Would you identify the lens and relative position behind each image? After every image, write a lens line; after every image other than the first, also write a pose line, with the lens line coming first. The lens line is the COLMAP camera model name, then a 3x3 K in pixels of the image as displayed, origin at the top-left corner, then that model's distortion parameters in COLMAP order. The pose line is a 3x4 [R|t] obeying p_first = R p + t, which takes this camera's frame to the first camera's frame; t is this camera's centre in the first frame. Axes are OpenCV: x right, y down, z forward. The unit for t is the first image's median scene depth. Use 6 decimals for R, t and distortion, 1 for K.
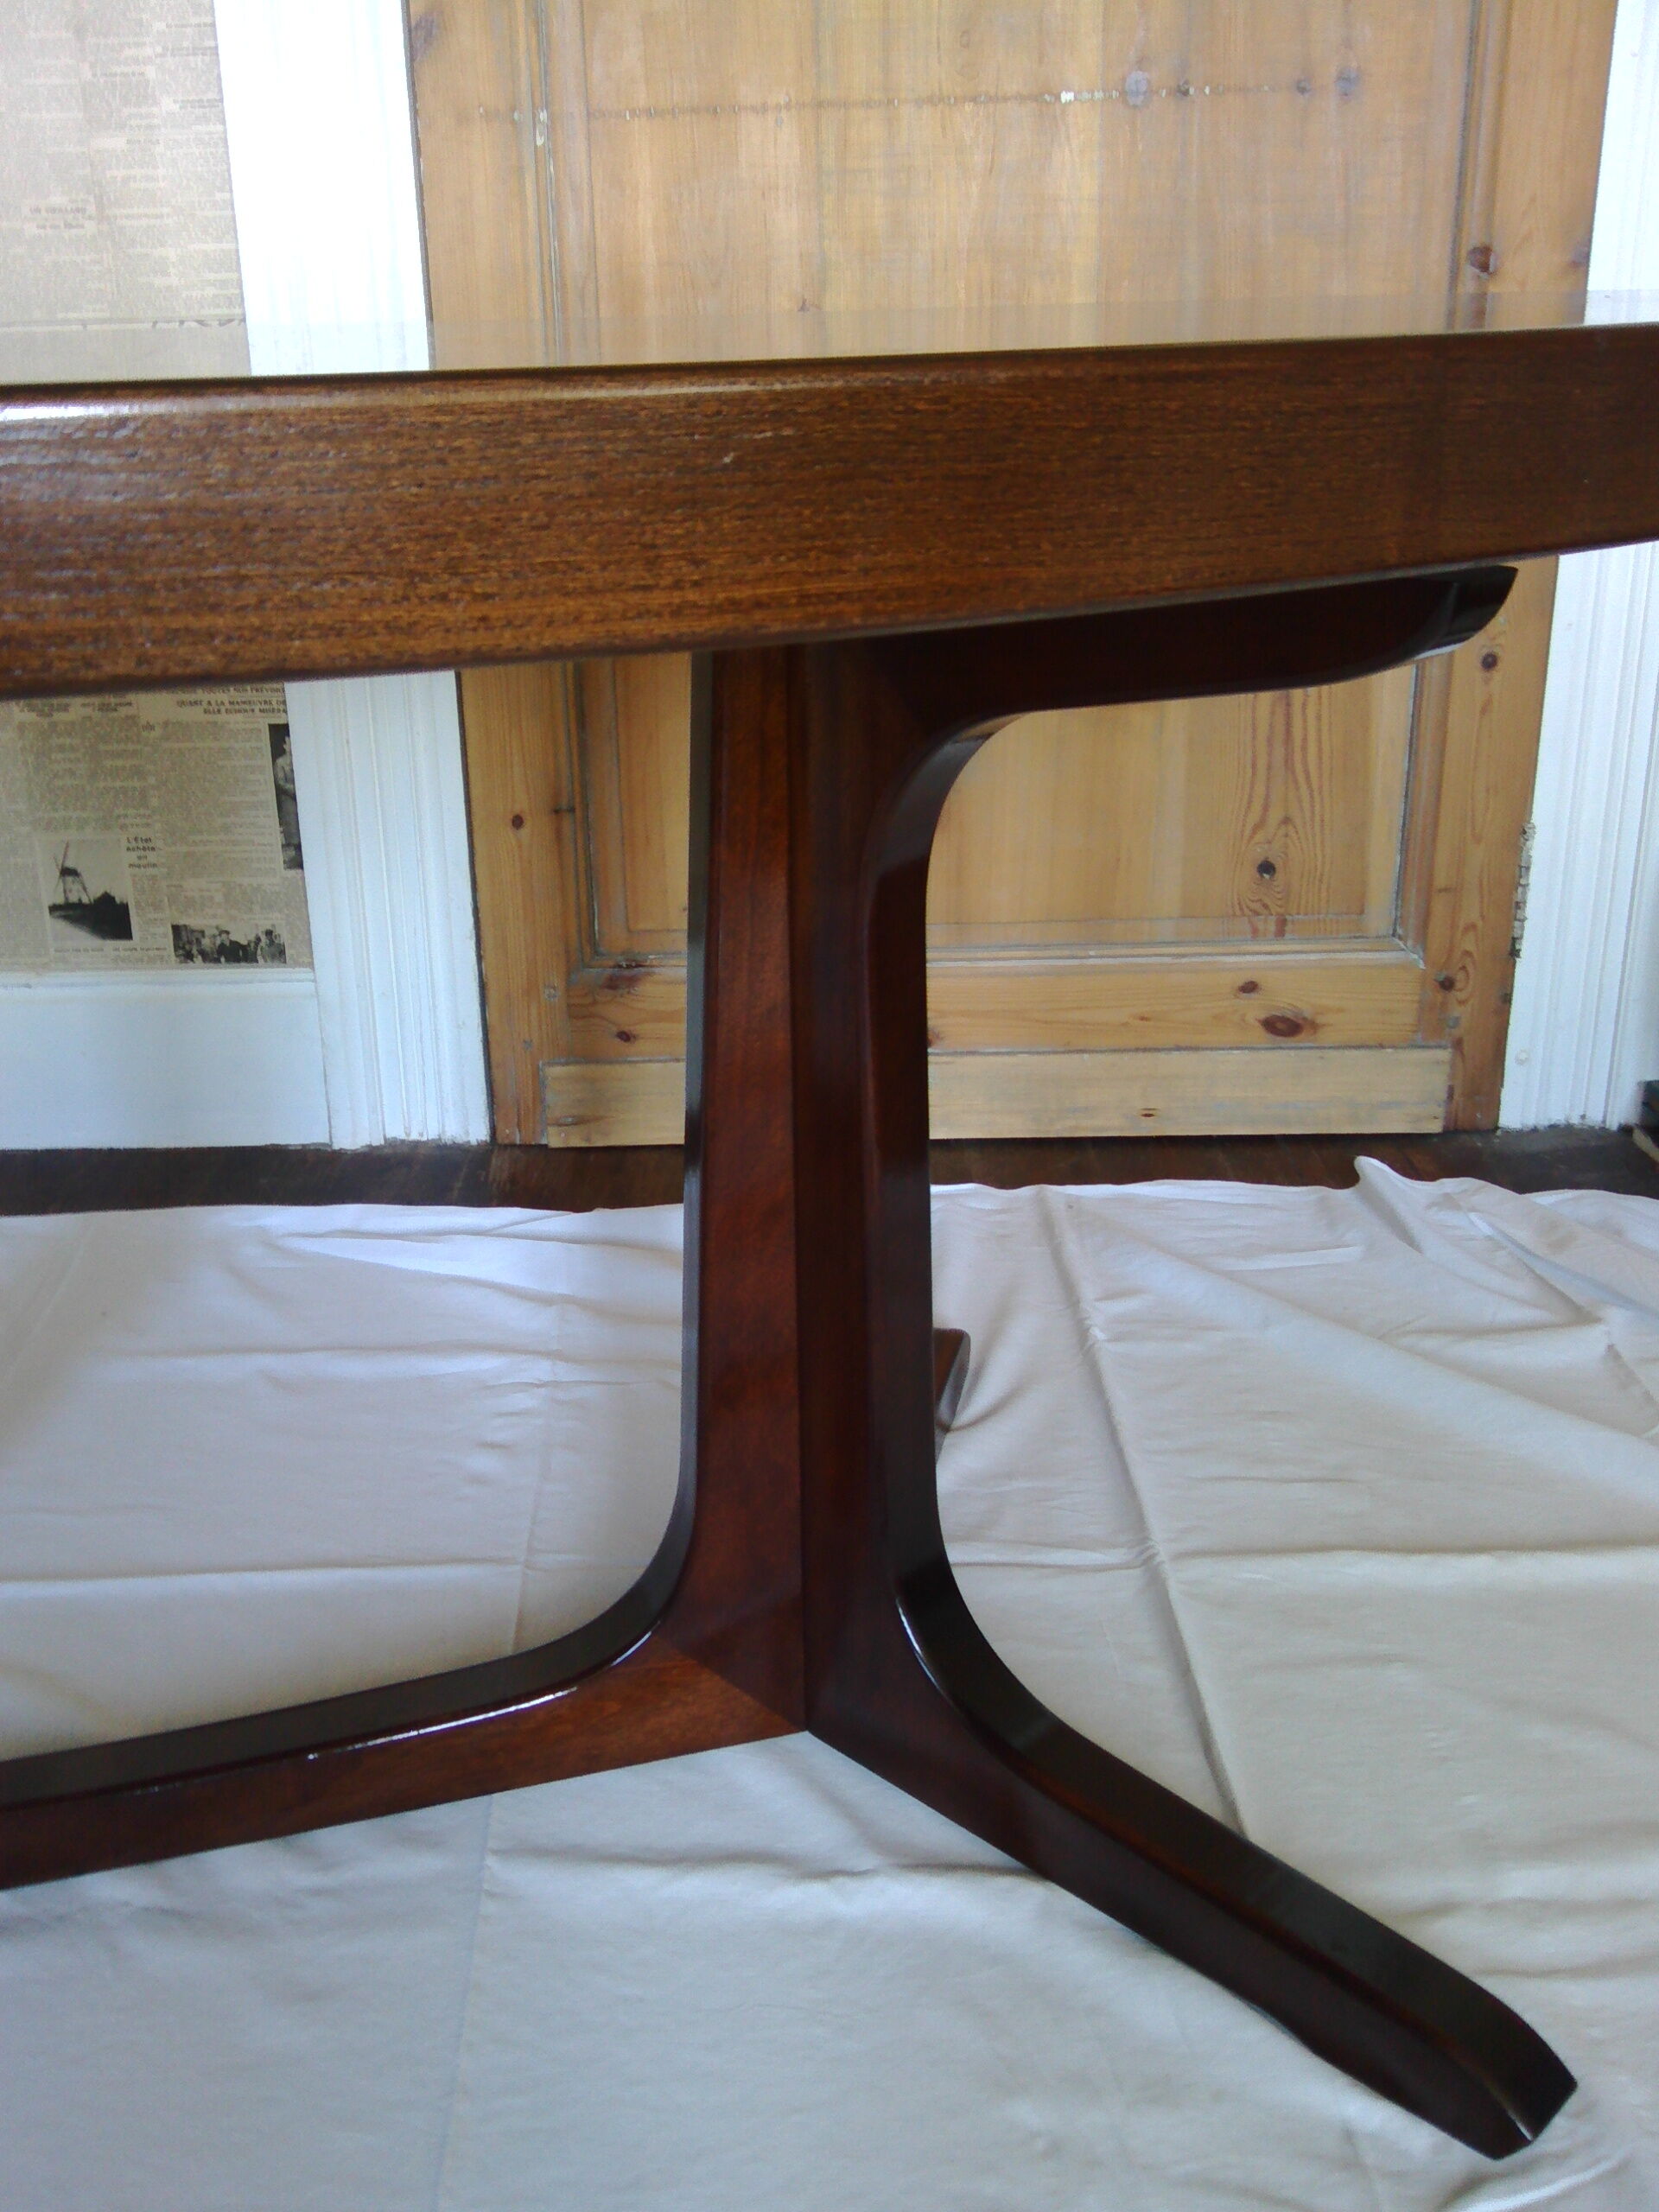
lens RADIAL K [[2099.2, 0, 743.5], [0, 2099.2, 1102.6], [0, 0, 1]] dist [0.050124, -0.105220]
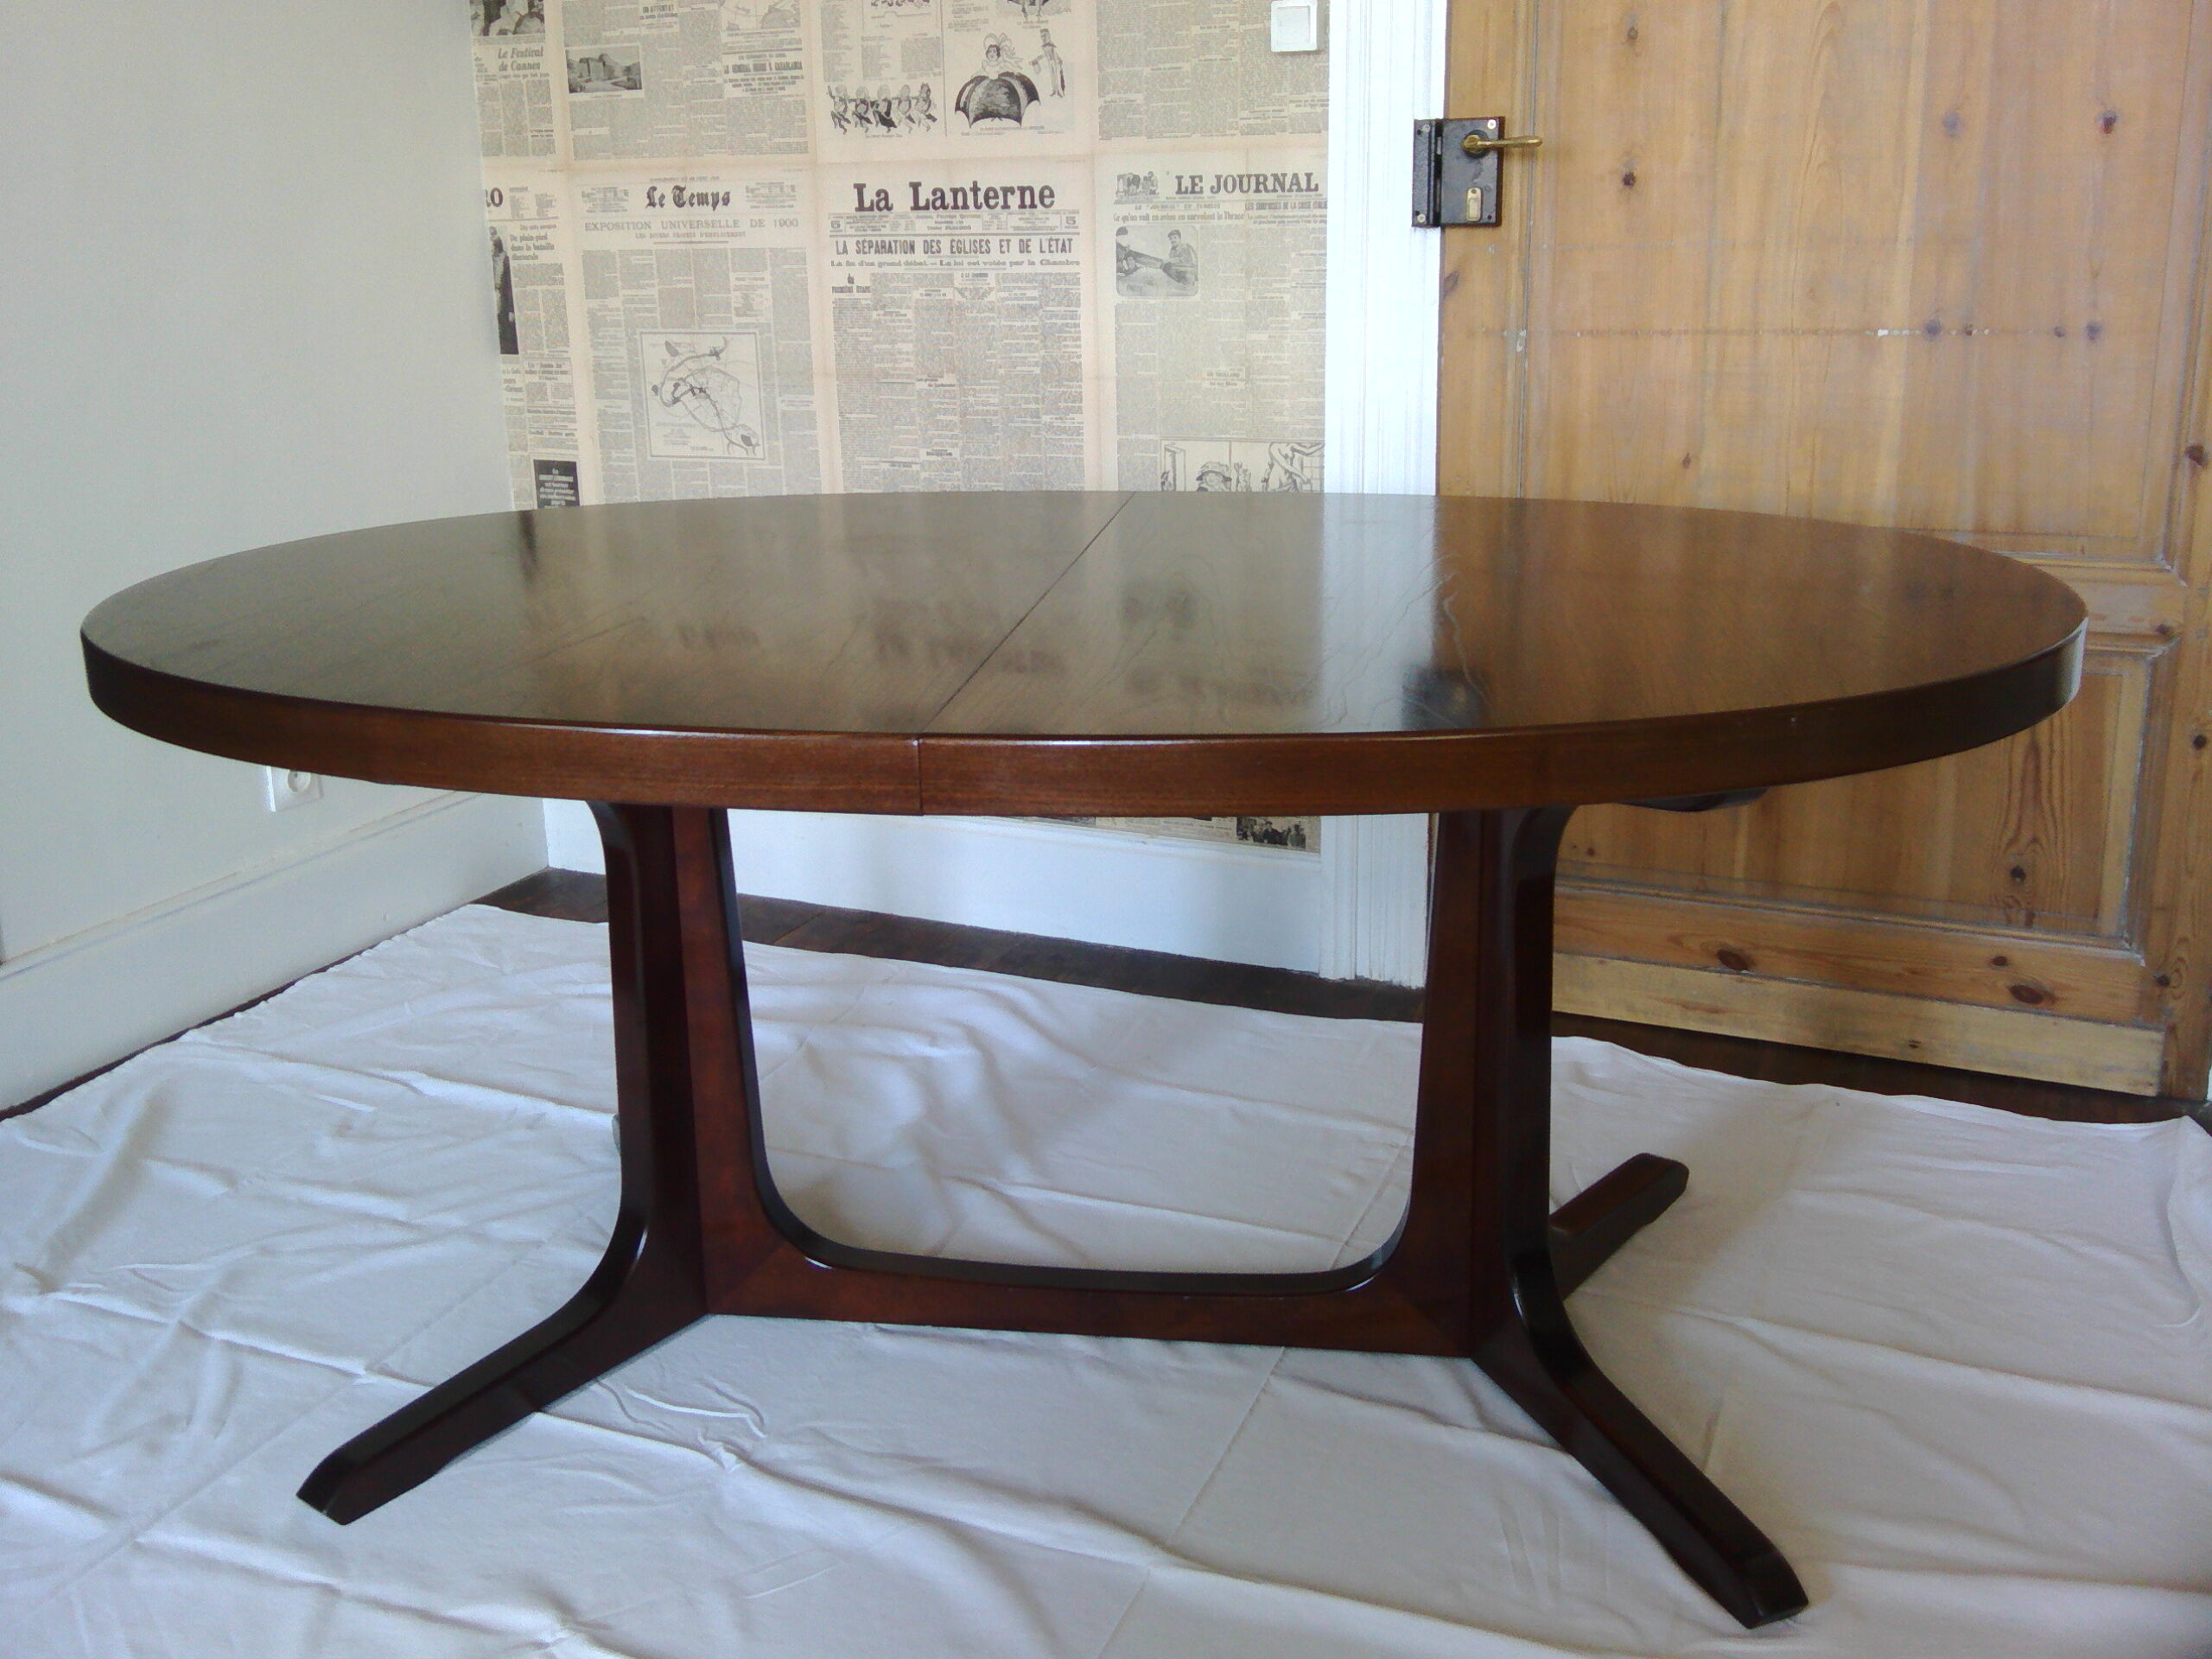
lens RADIAL K [[2117.2, 0, 1111.4], [0, 2117.2, 746.6], [0, 0, 1]] dist [0.117100, -0.272618]
pose [[0.918680, 0.108471, -0.379818, 0.250415], [-0.143660, 0.987459, -0.065470, -0.021891], [0.367953, 0.114710, 0.922742, -0.510755]]
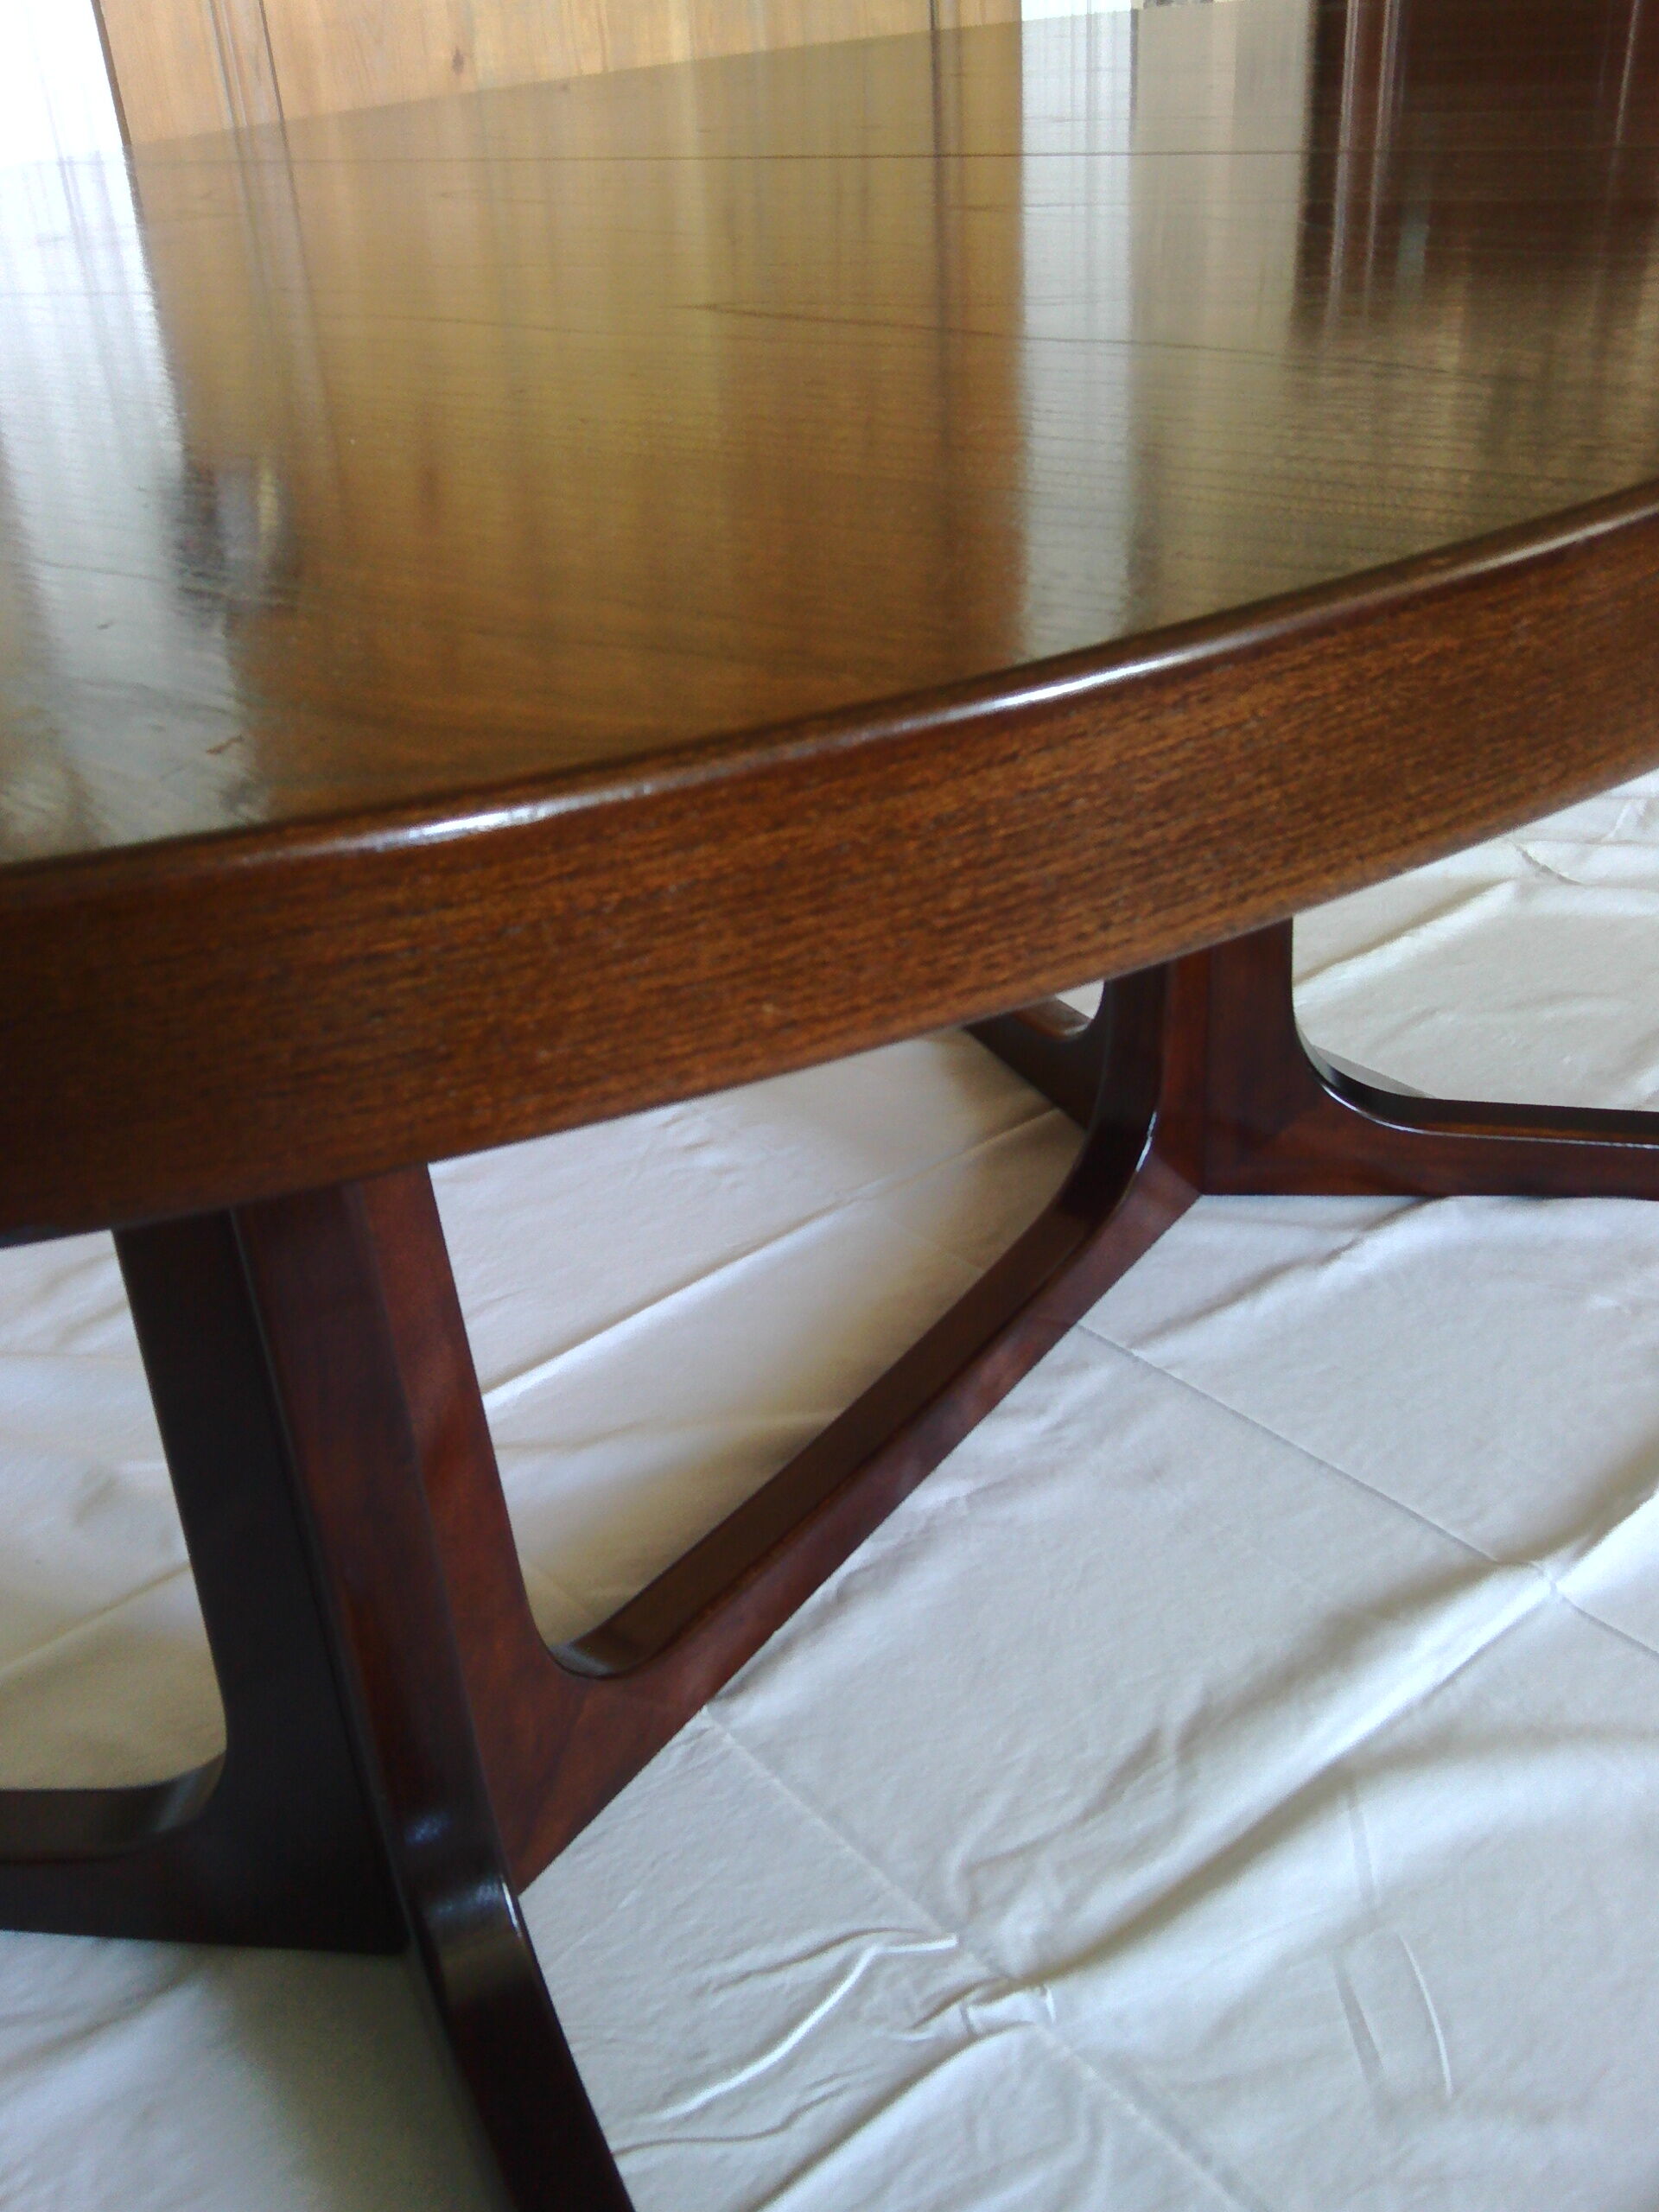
lens RADIAL K [[2094.5, 0, 753.4], [0, 2094.5, 1108.2], [0, 0, 1]] dist [0.080268, -0.170113]
pose [[0.788577, -0.340340, 0.512167, -0.569256], [0.275976, 0.940162, 0.199830, -0.060156], [-0.549531, -0.016235, 0.835316, 0.046541]]
